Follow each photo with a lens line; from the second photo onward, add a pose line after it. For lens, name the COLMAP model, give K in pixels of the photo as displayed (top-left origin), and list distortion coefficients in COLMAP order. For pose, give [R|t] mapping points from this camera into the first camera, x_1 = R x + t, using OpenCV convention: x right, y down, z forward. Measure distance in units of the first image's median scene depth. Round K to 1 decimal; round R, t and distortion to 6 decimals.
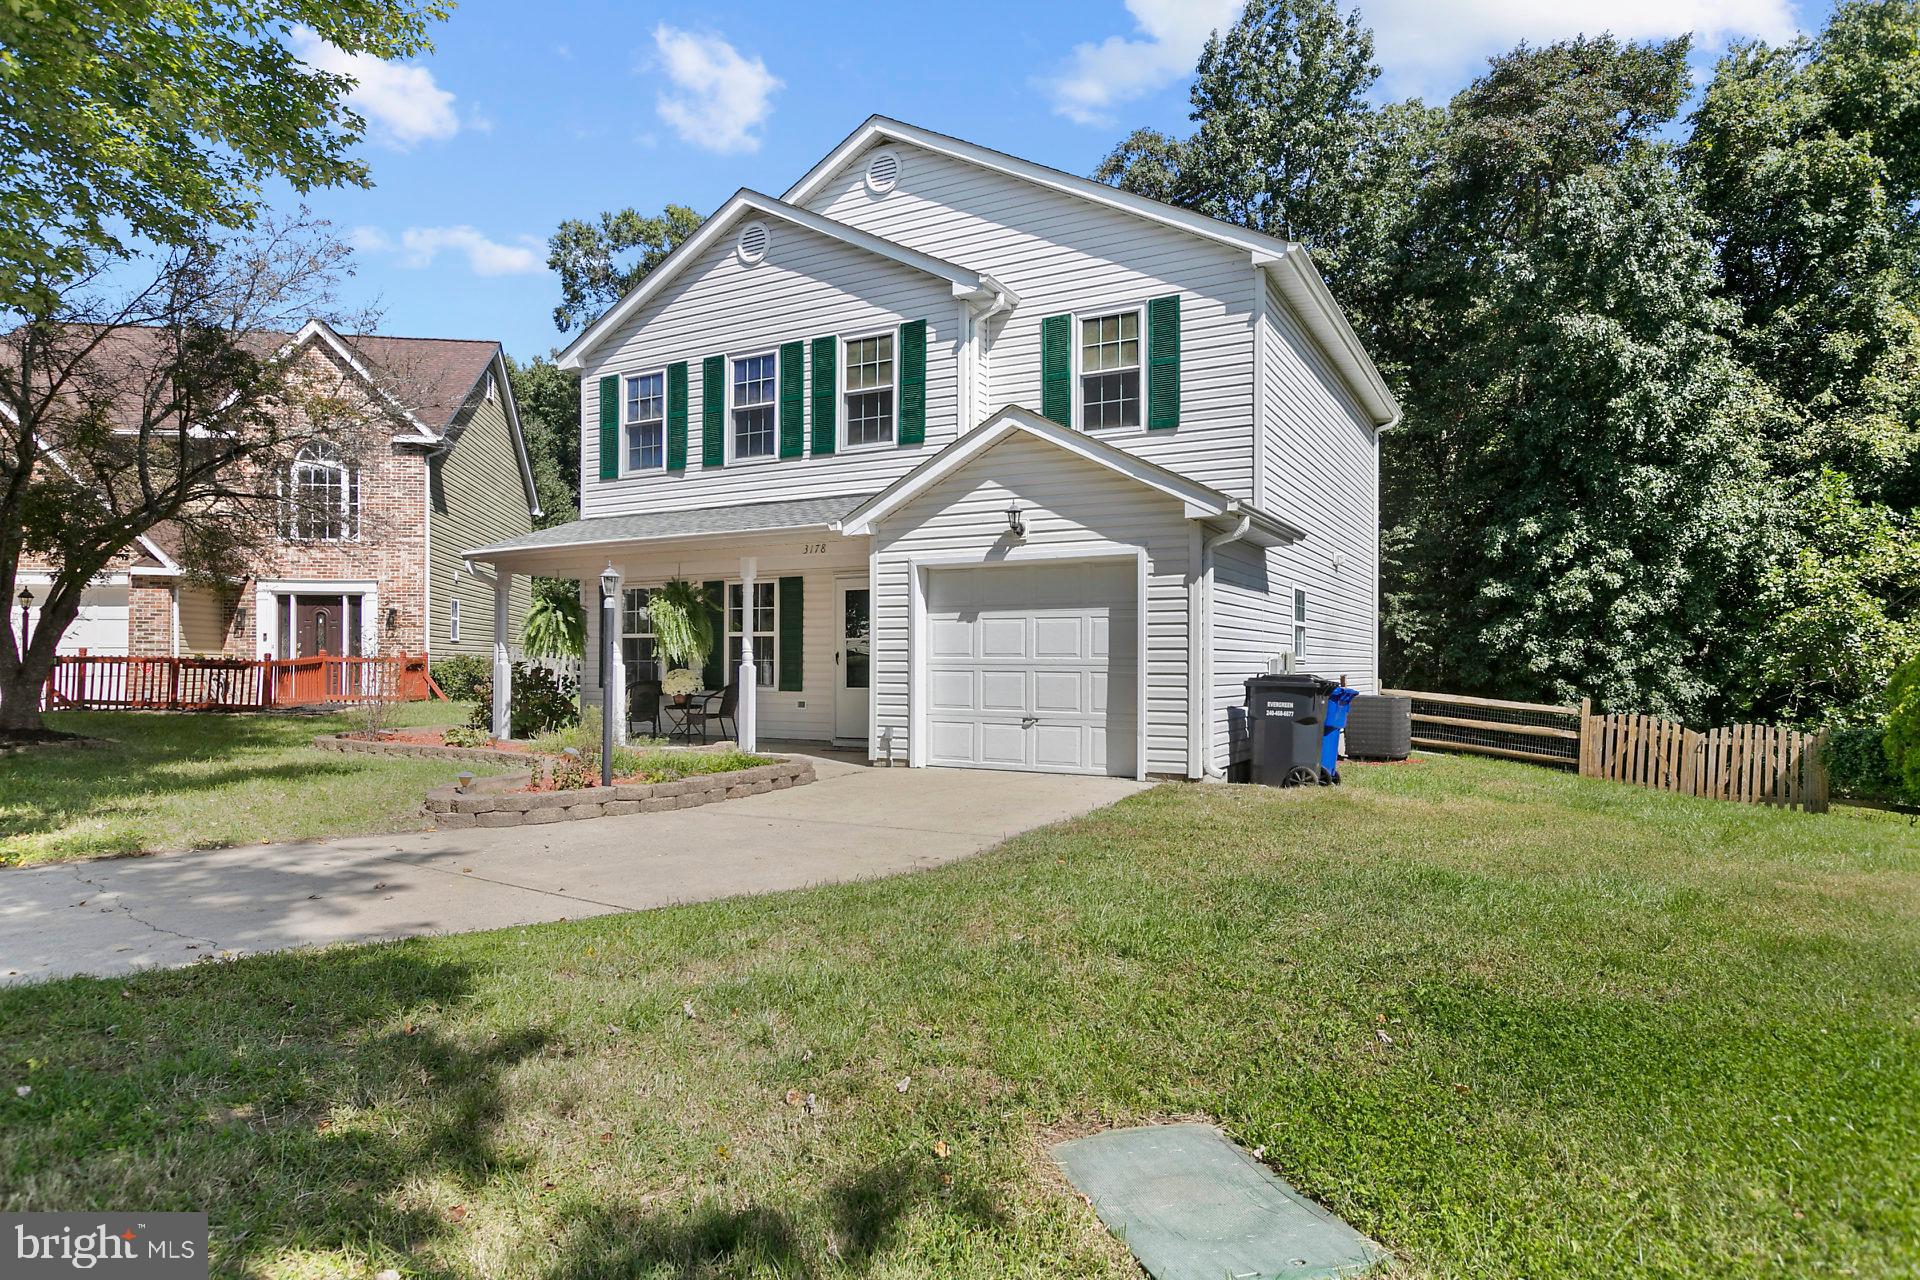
lens RADIAL K [[1089.5, 0, 957.5], [0, 1089.5, 648.2], [0, 0, 1]] dist [-0.005568, -0.000253]
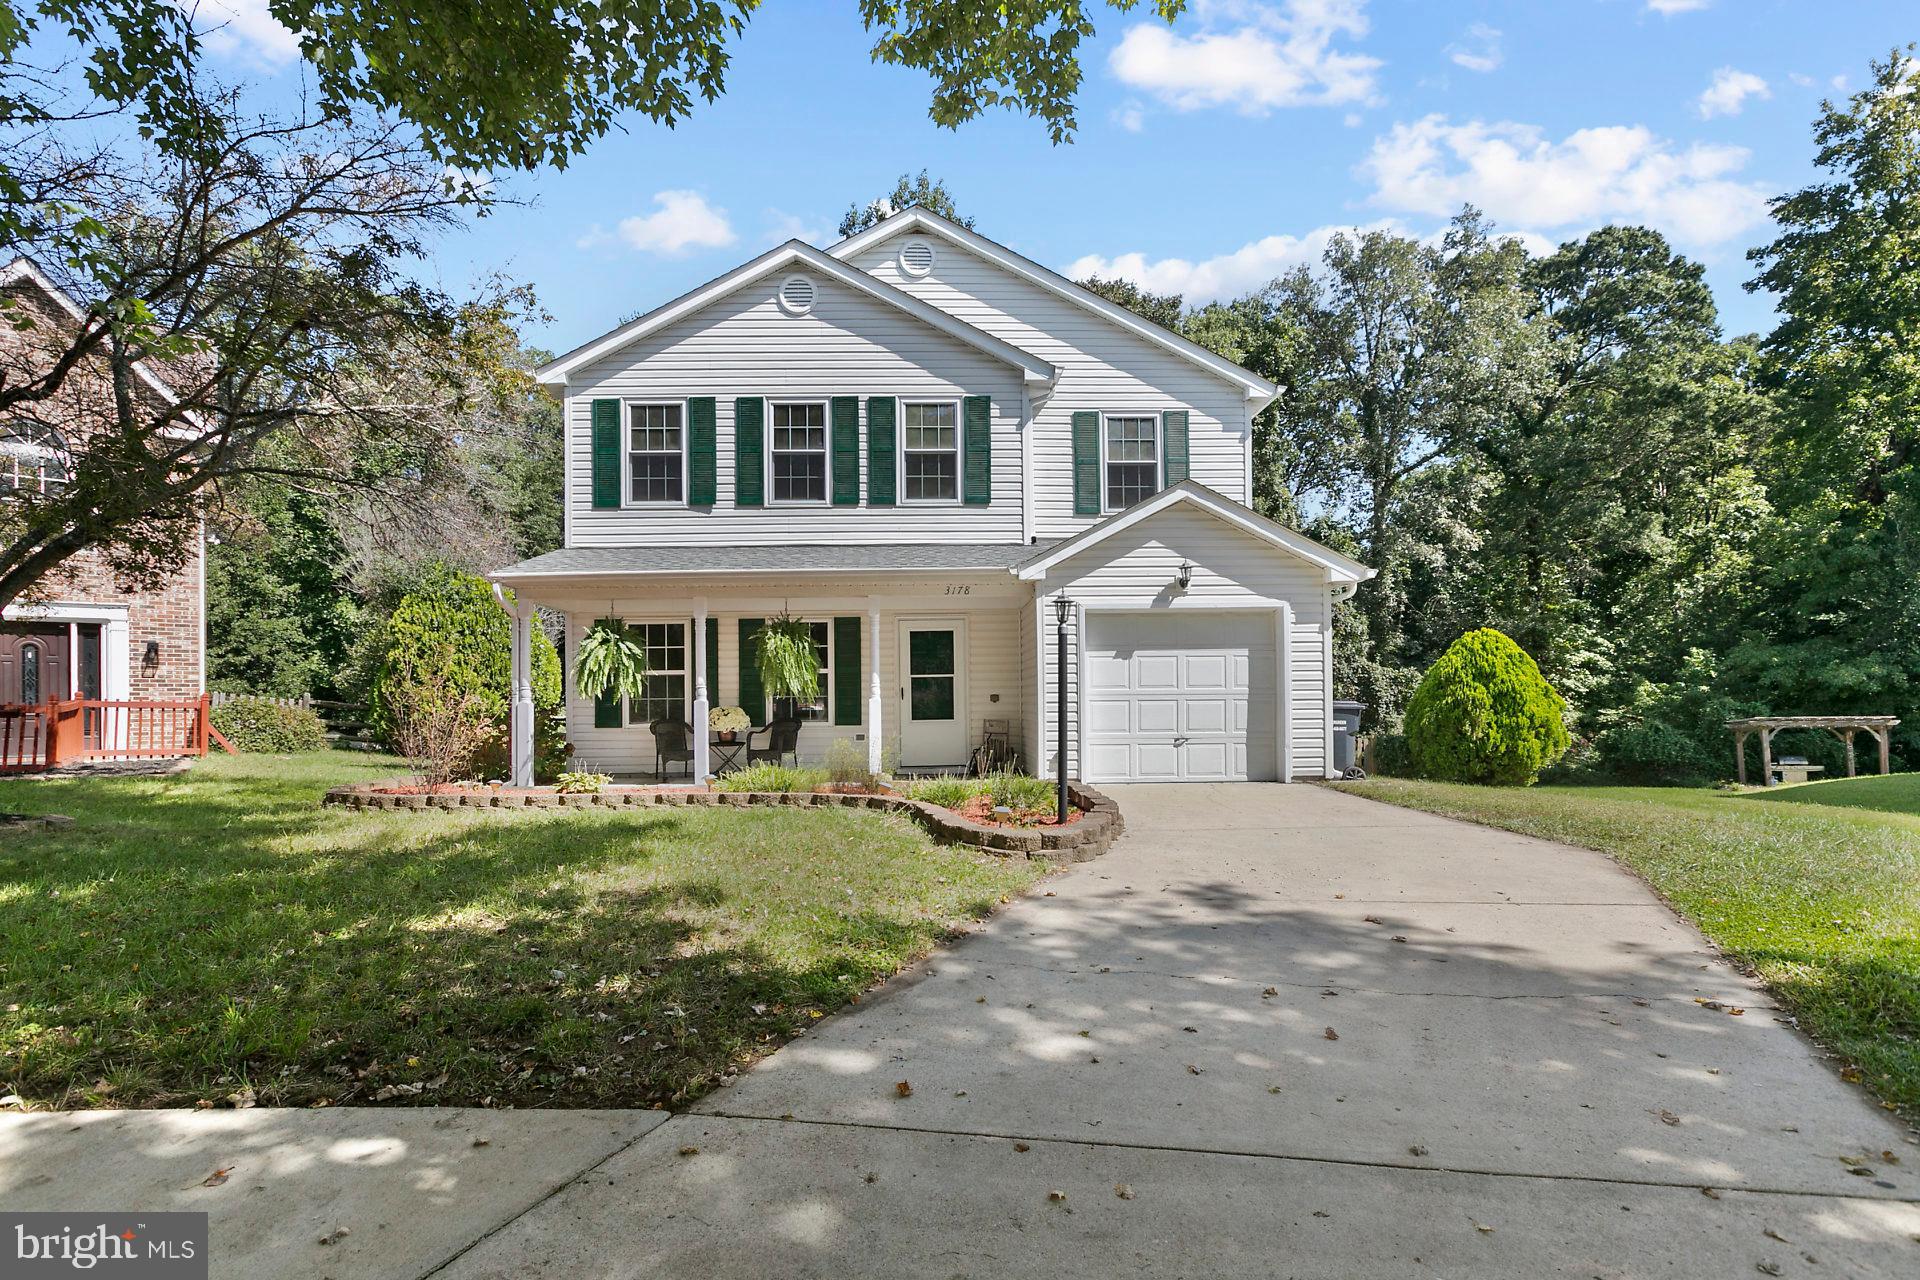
lens RADIAL K [[849.5, 0, 956.9], [0, 849.5, 693.6], [0, 0, 1]] dist [-0.003561, -0.001453]
pose [[0.865258, -0.005395, 0.501298, -0.483508], [0.006481, 0.999979, -0.000424, 0.009963], [-0.501285, 0.003615, 0.865275, 0.235166]]
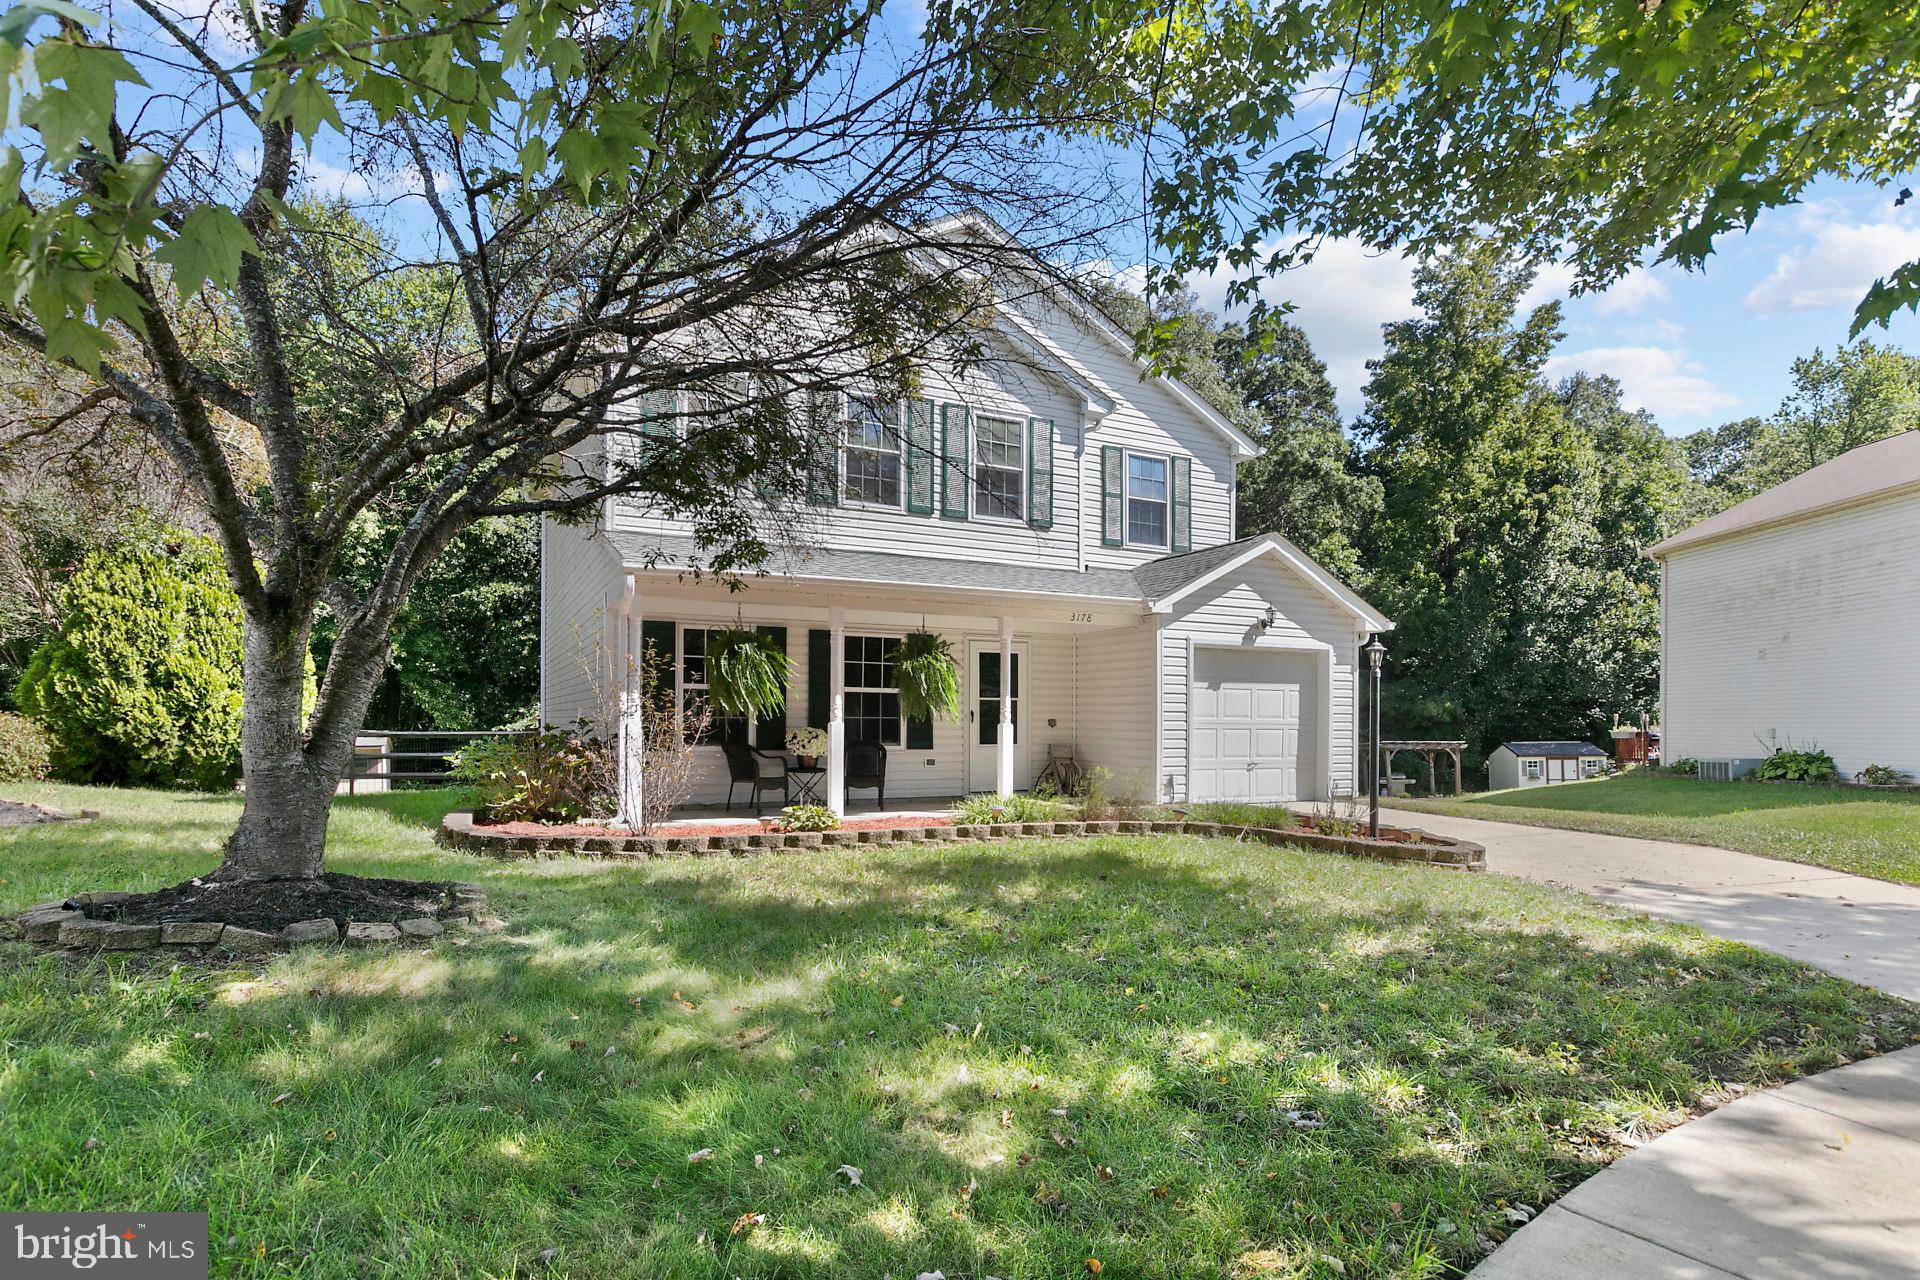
lens RADIAL K [[928.3, 0, 951.0], [0, 928.3, 711.5], [0, 0, 1]] dist [-0.012233, 0.000021]
pose [[0.582106, 0.007197, 0.813081, -0.838785], [-0.017689, 0.999836, 0.003814, 0.001426], [-0.812921, -0.016603, 0.582138, 0.491290]]
